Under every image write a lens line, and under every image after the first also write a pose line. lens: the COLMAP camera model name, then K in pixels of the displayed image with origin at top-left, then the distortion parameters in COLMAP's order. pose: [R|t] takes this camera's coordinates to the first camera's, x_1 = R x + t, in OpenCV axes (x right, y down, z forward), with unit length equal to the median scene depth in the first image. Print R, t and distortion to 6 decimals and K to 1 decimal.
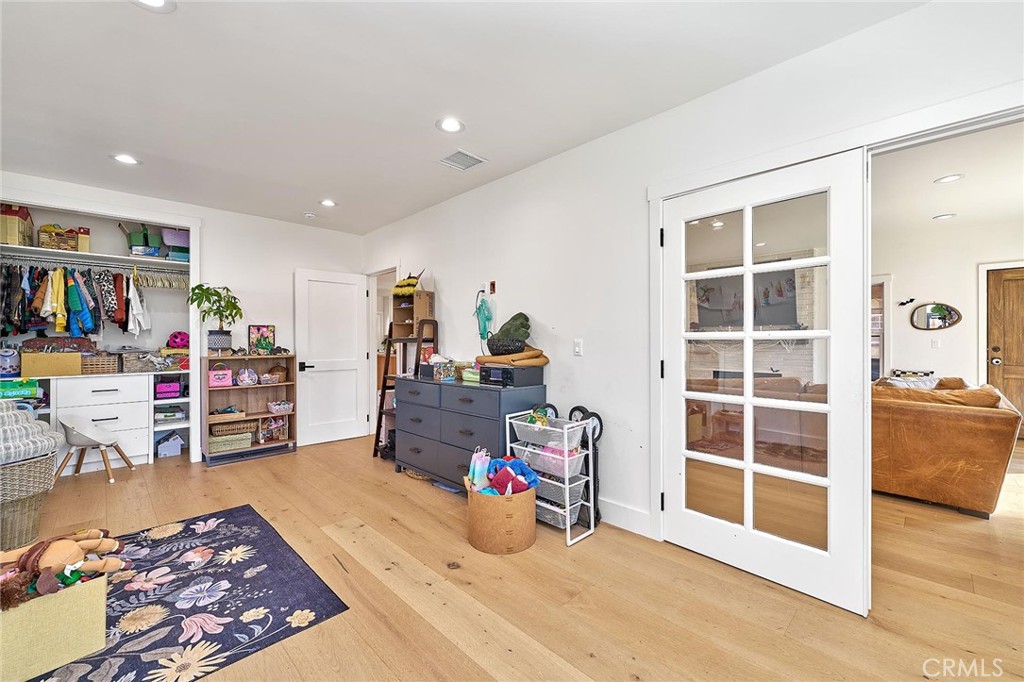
lens RADIAL K [[422.9, 0, 516.7], [0, 422.9, 341.0], [0, 0, 1]] dist [0.001192, -0.000268]
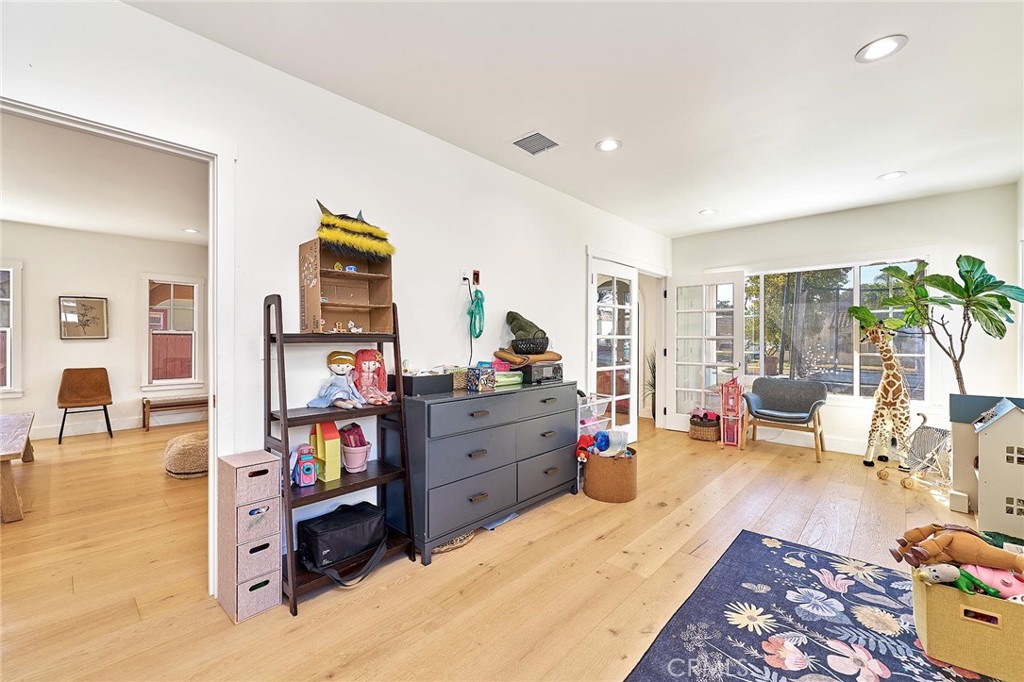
lens RADIAL K [[422.9, 0, 516.4], [0, 422.9, 345.9], [0, 0, 1]] dist [0.001192, -0.000268]
pose [[-0.058437, -0.015524, 0.998170, -1.638299], [-0.003031, 0.999877, 0.015373, -0.001542], [-0.998287, -0.002127, -0.058476, 1.718002]]
